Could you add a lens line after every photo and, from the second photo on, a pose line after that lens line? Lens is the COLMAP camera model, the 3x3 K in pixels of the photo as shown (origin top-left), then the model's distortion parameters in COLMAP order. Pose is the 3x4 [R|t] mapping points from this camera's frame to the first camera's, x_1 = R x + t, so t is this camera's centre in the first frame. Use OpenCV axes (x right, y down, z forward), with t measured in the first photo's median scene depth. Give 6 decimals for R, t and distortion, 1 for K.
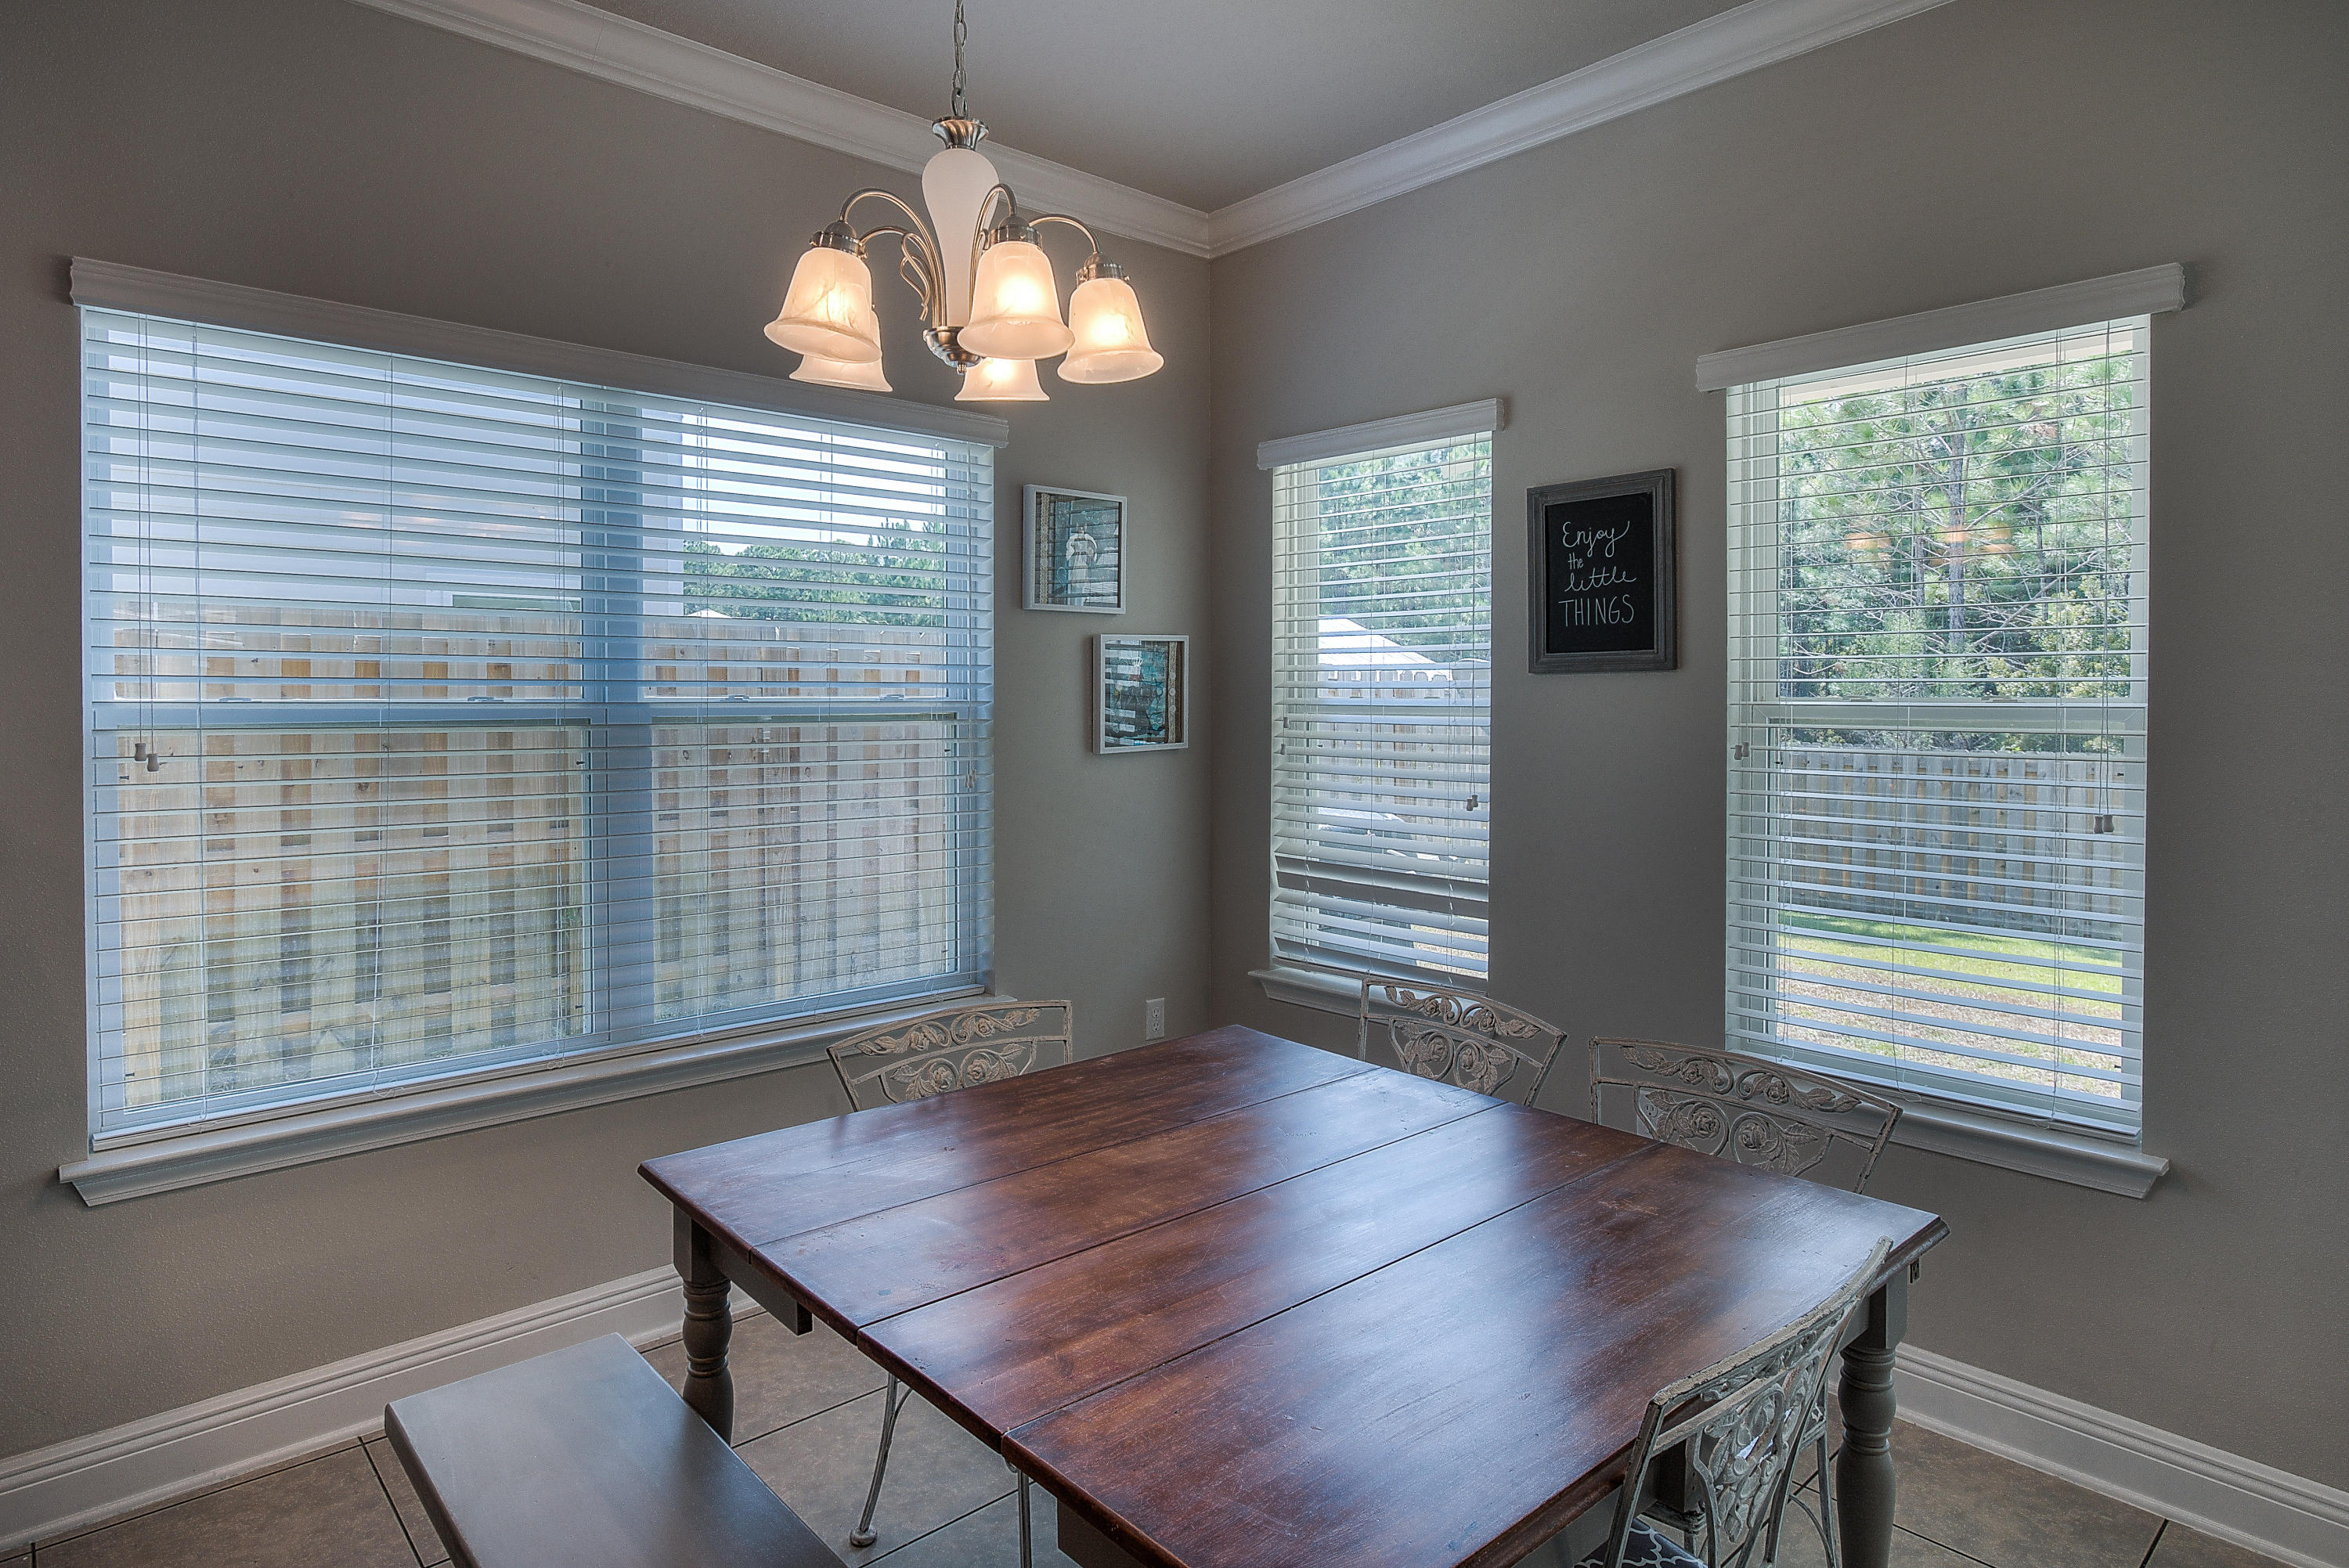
lens RADIAL K [[1331.5, 0, 1201.3], [0, 1331.5, 715.9], [0, 0, 1]] dist [-0.007903, -0.000784]
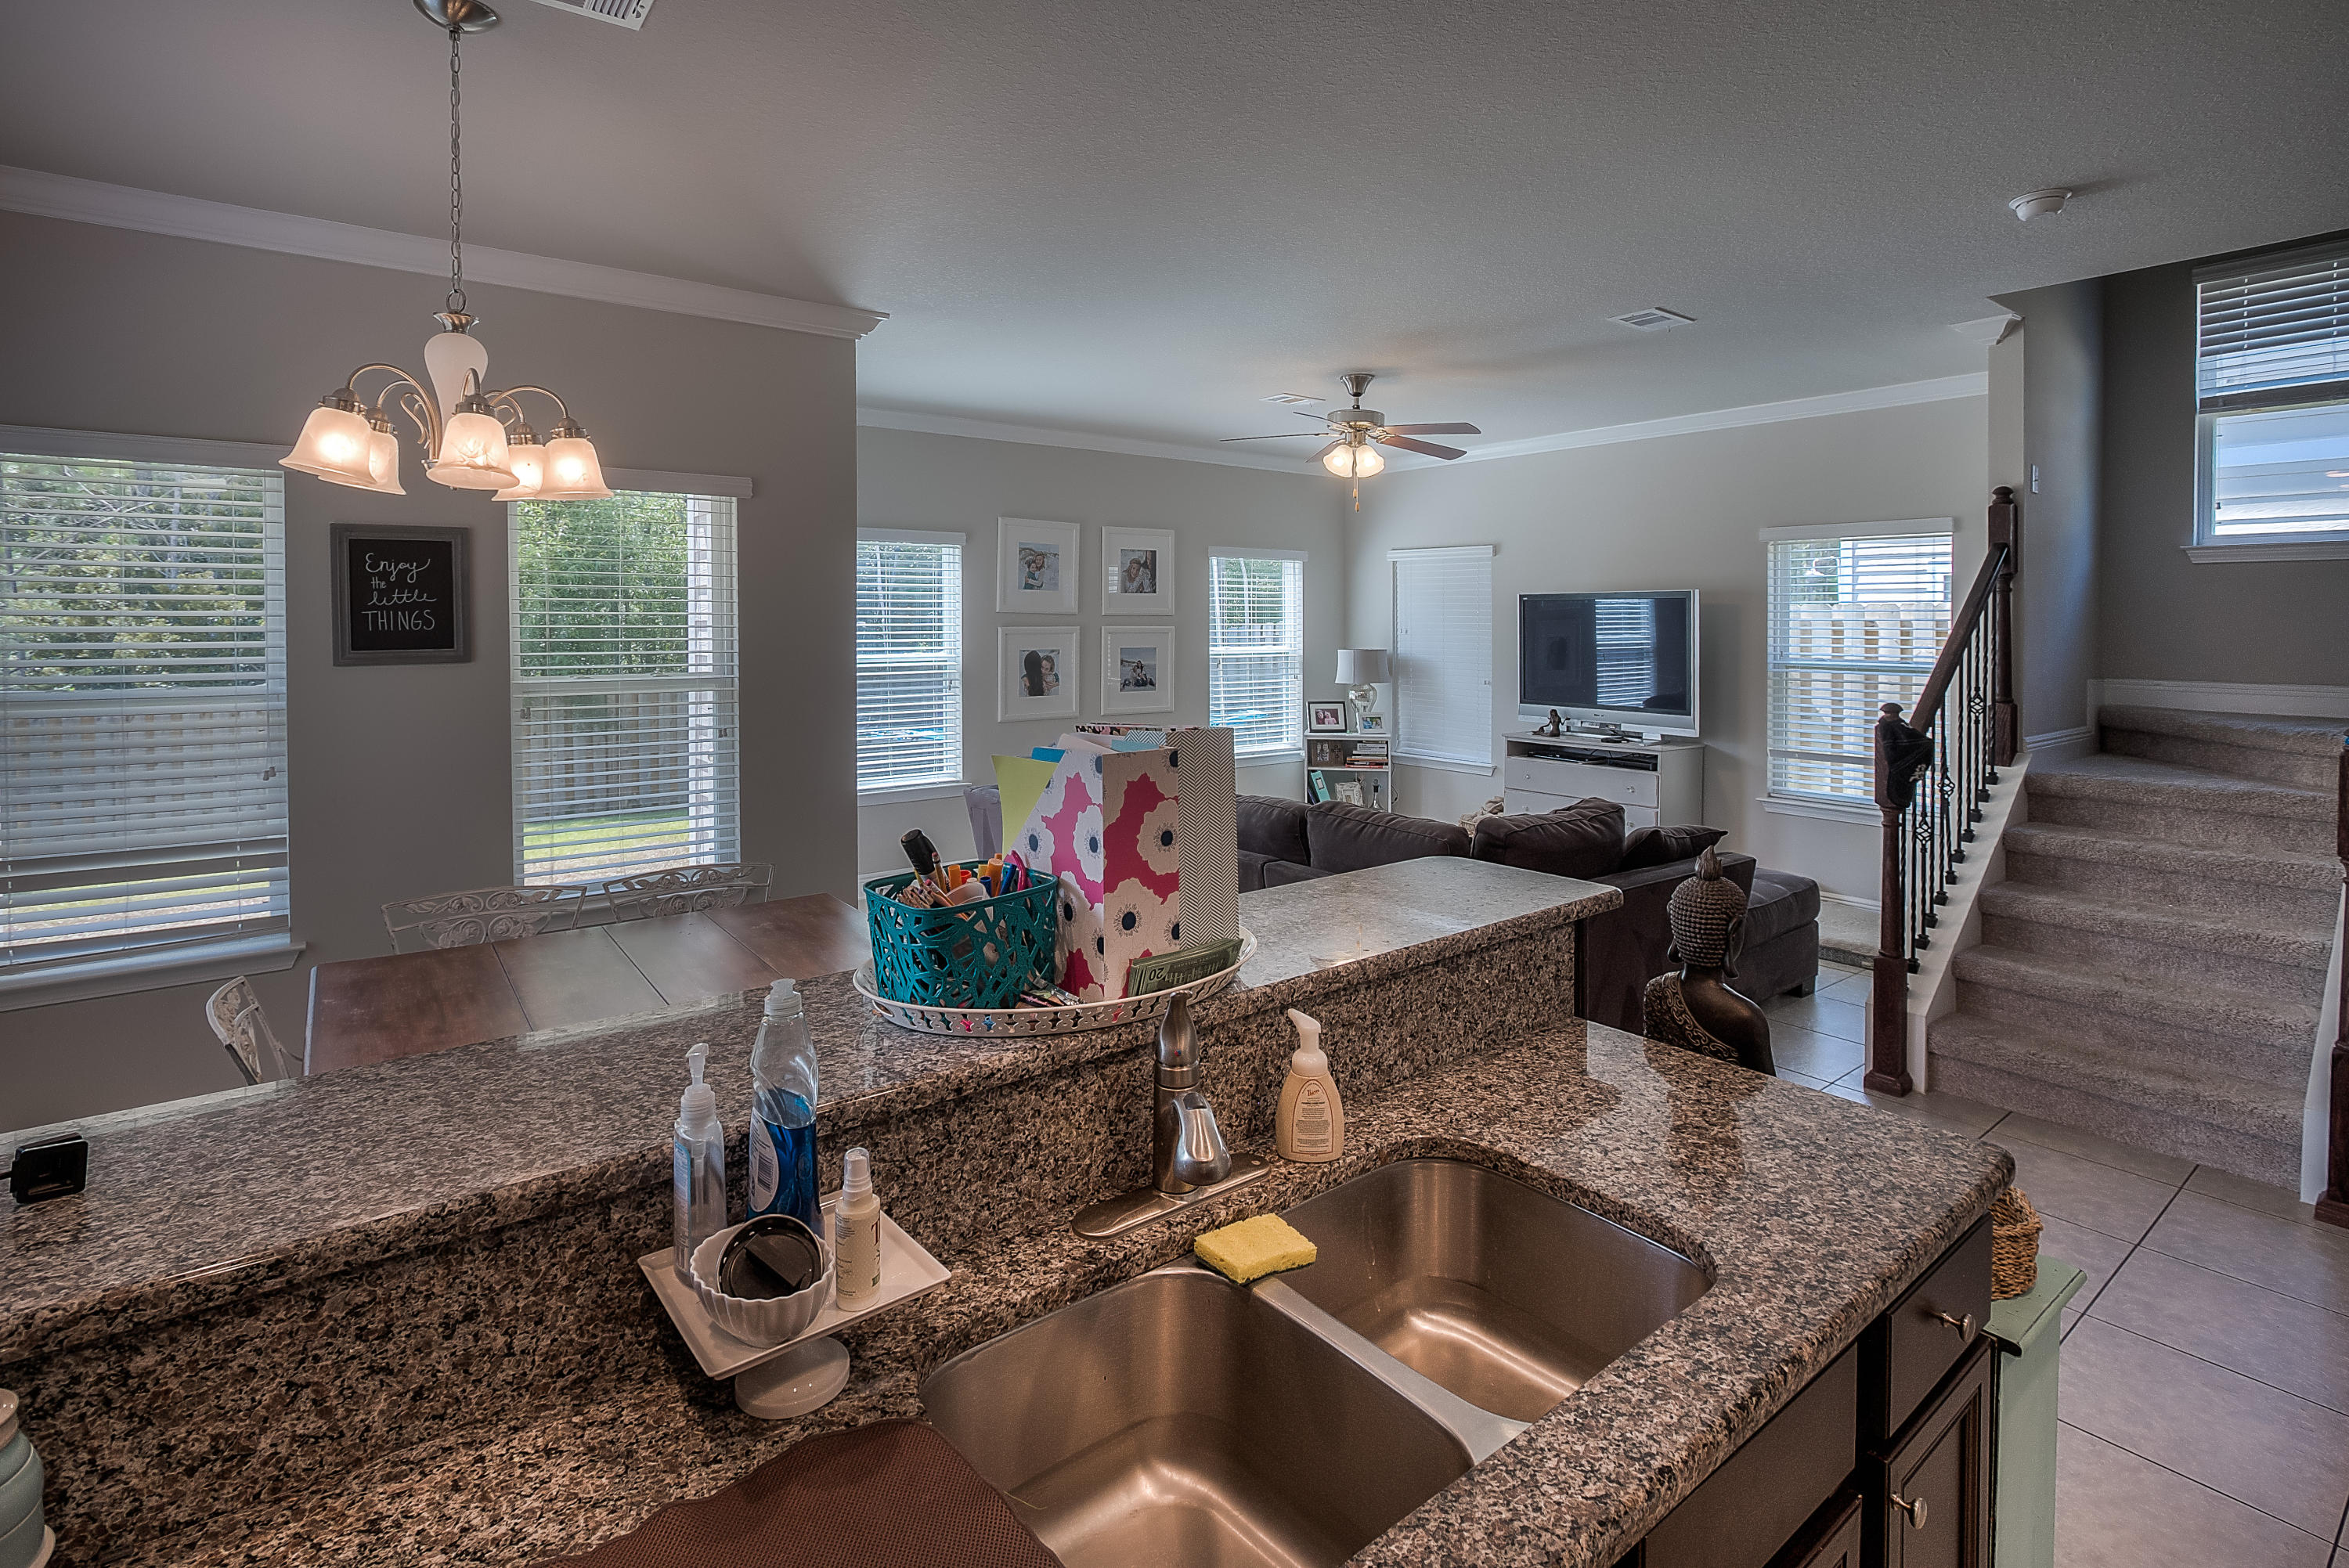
lens RADIAL K [[1114.9, 0, 1209.0], [0, 1114.9, 622.6], [0, 0, 1]] dist [-0.007819, -0.000141]
pose [[0.099650, 0.003018, 0.995018, -0.750970], [0.015070, 0.999876, -0.004542, -0.057698], [-0.994908, 0.015447, 0.099593, 0.048460]]
